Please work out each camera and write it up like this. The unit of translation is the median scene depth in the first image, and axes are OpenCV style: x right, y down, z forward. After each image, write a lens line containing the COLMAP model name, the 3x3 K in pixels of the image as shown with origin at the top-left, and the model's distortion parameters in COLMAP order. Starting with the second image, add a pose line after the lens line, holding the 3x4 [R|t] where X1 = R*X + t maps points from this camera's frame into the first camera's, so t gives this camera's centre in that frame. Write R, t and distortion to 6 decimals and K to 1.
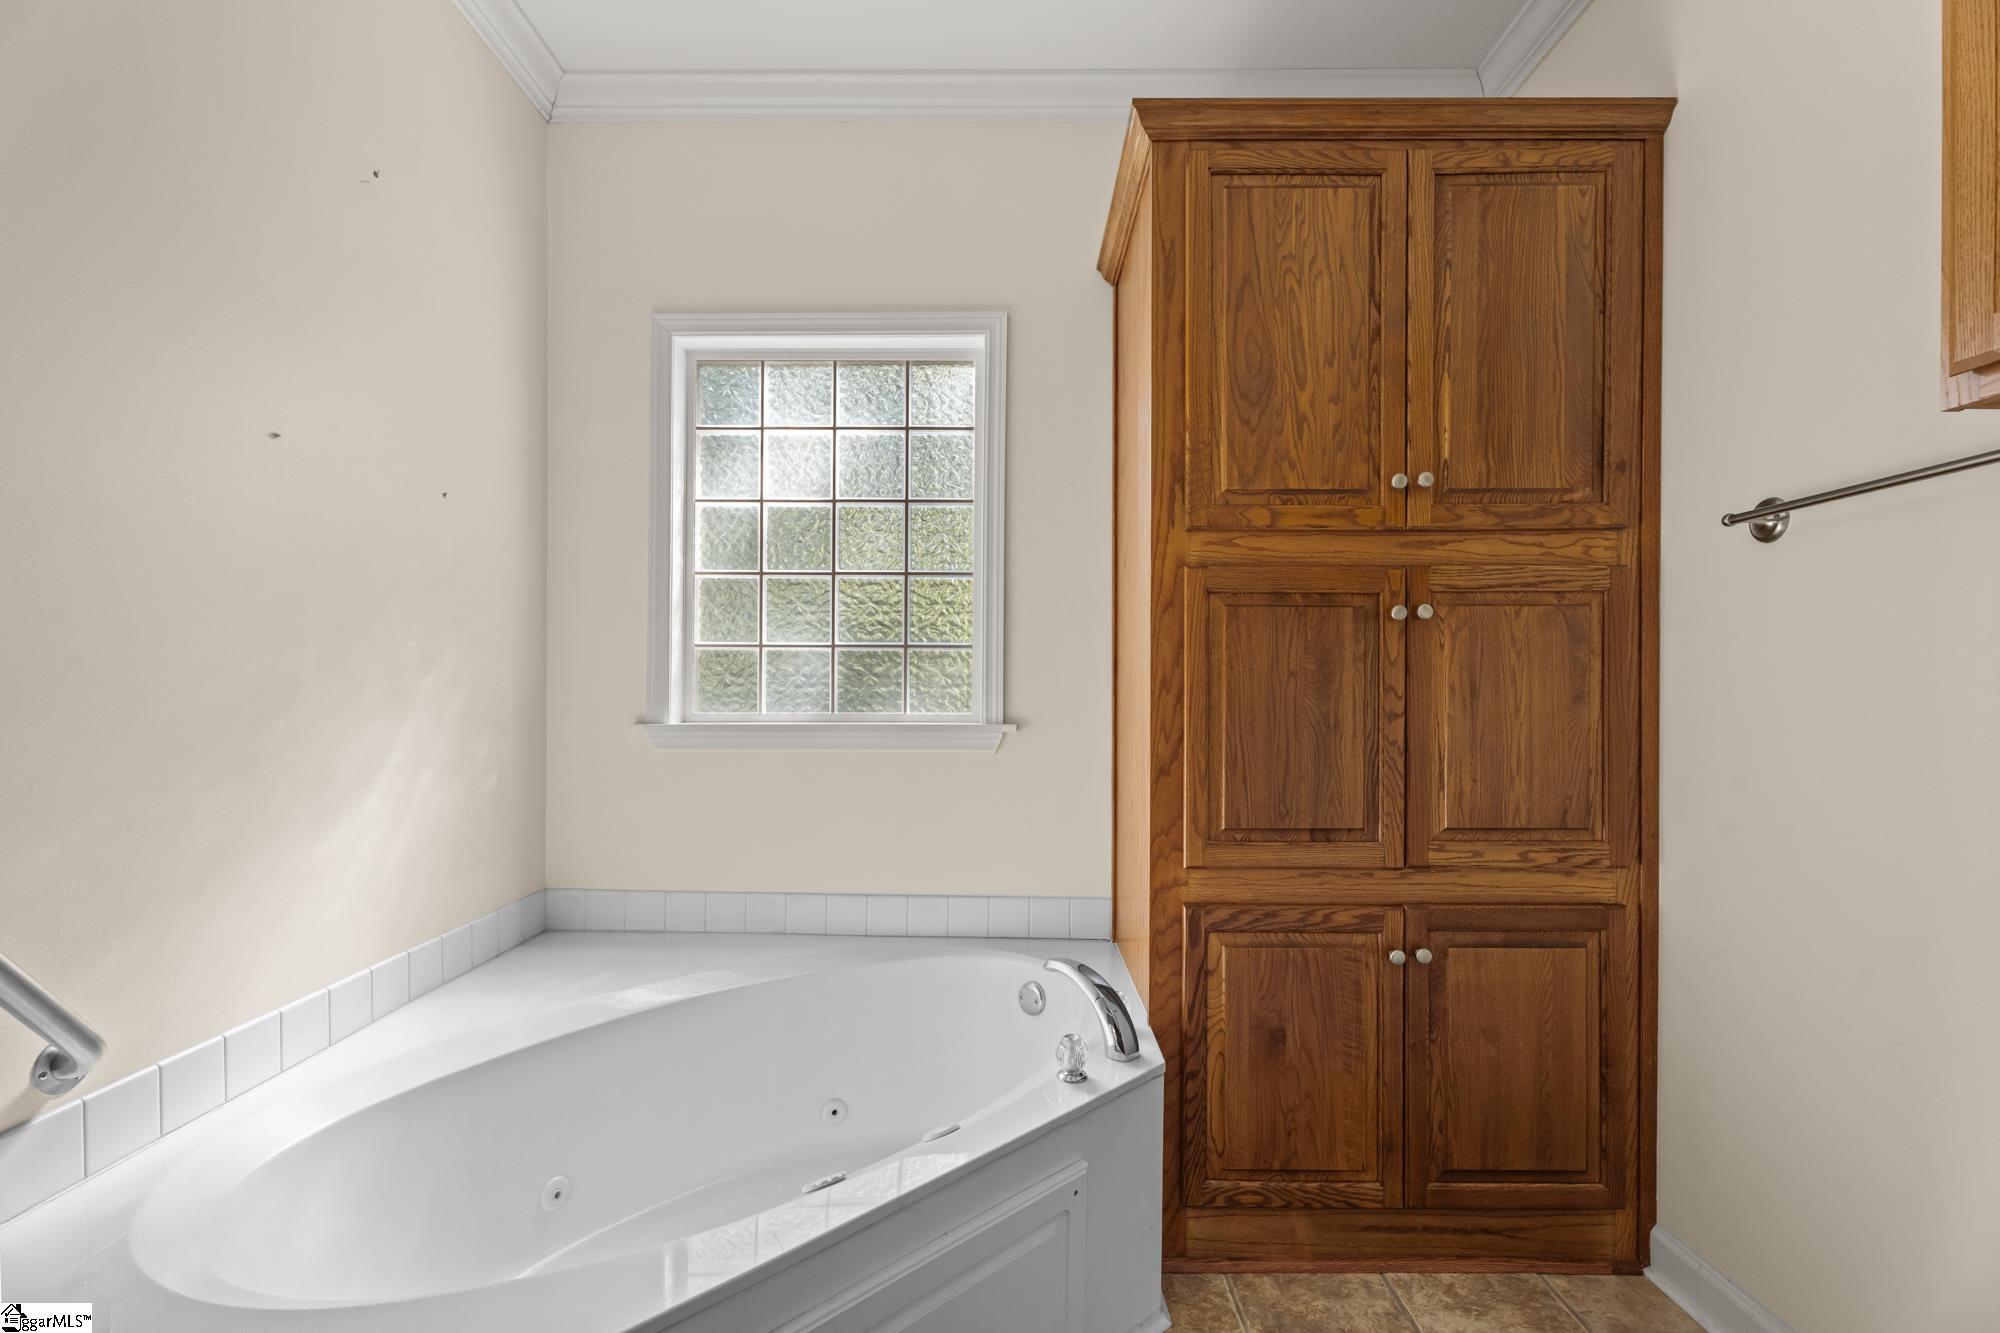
lens RADIAL K [[891.0, 0, 997.3], [0, 891.0, 688.4], [0, 0, 1]] dist [0.005962, -0.003211]
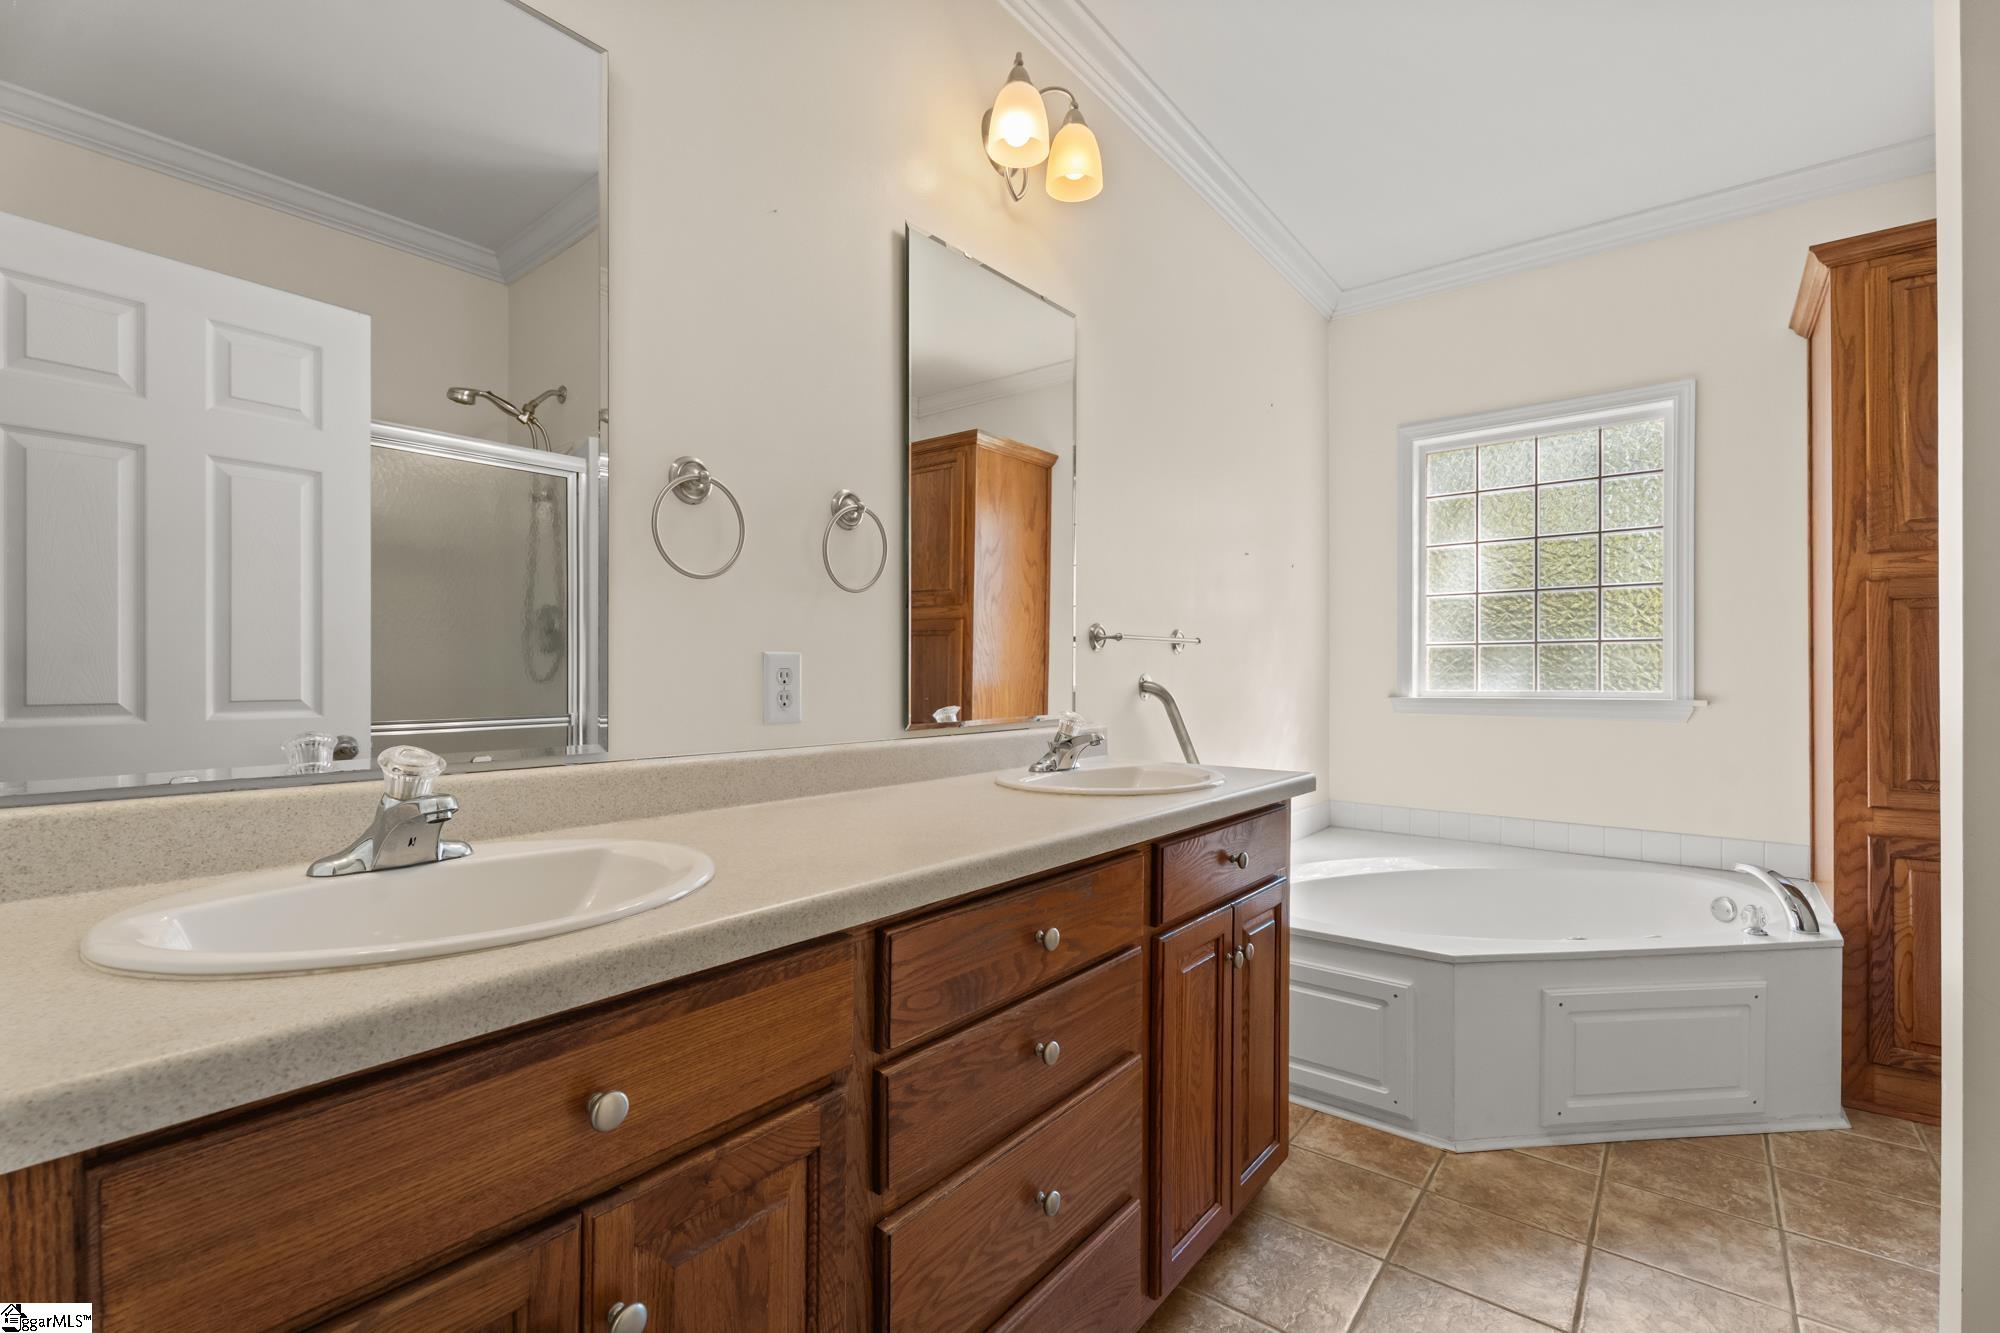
lens RADIAL K [[891.0, 0, 991.3], [0, 891.0, 672.7], [0, 0, 1]] dist [0.005962, -0.003211]
pose [[0.790252, -0.006667, -0.612746, -0.006035], [0.007047, 0.999974, -0.001792, -0.005949], [0.612742, -0.002902, 0.790278, -0.849385]]
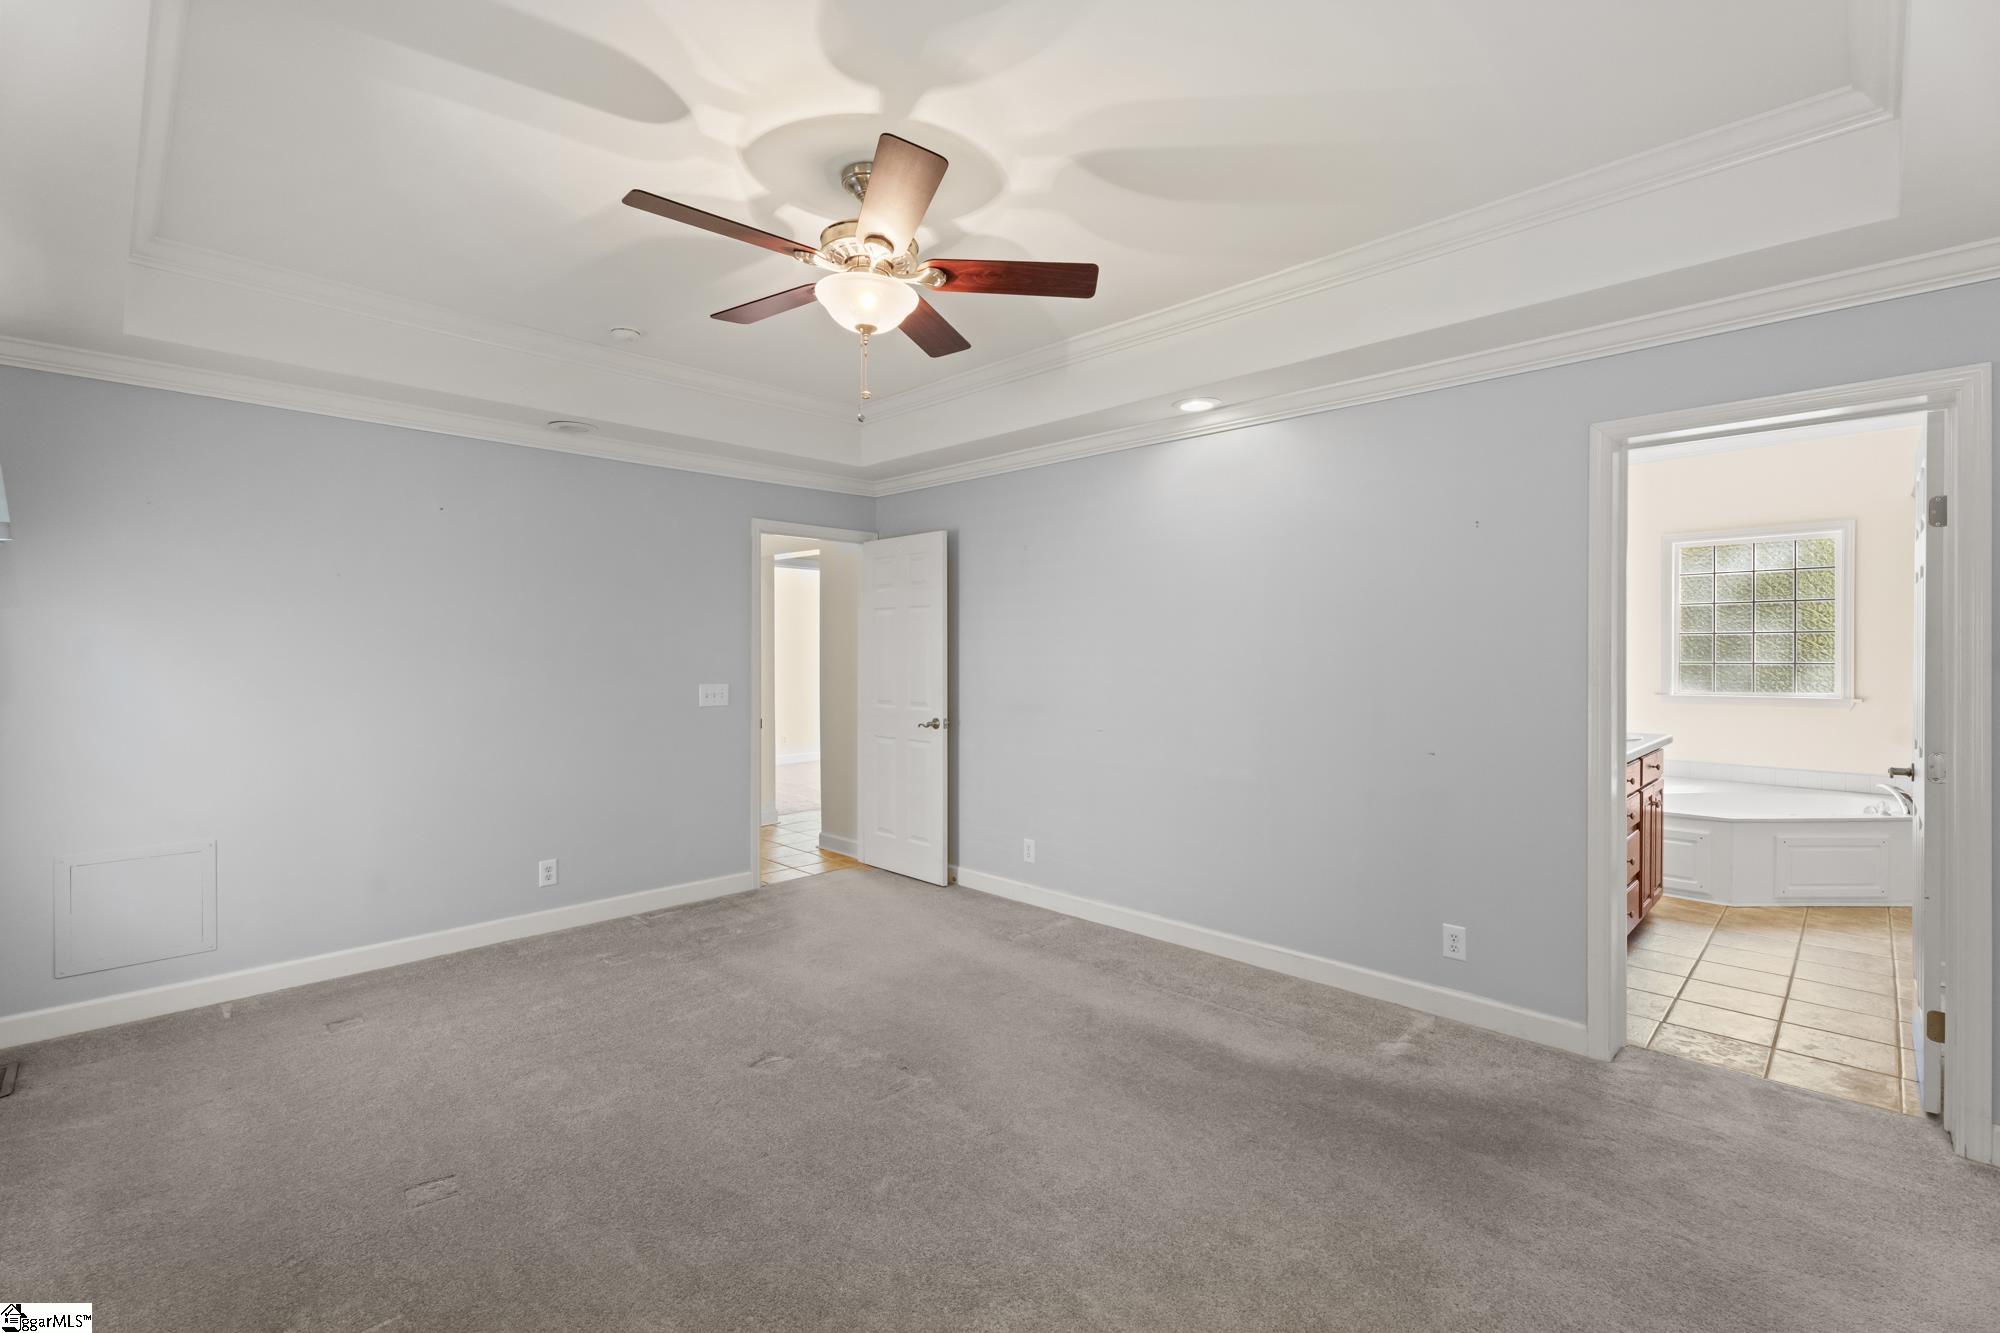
lens RADIAL K [[891.0, 0, 995.3], [0, 891.0, 659.5], [0, 0, 1]] dist [0.005962, -0.003211]
pose [[0.719328, -0.004887, -0.694653, 0.018810], [0.013382, 0.999887, 0.006823, -0.143765], [0.694541, -0.014204, 0.719312, -2.954177]]
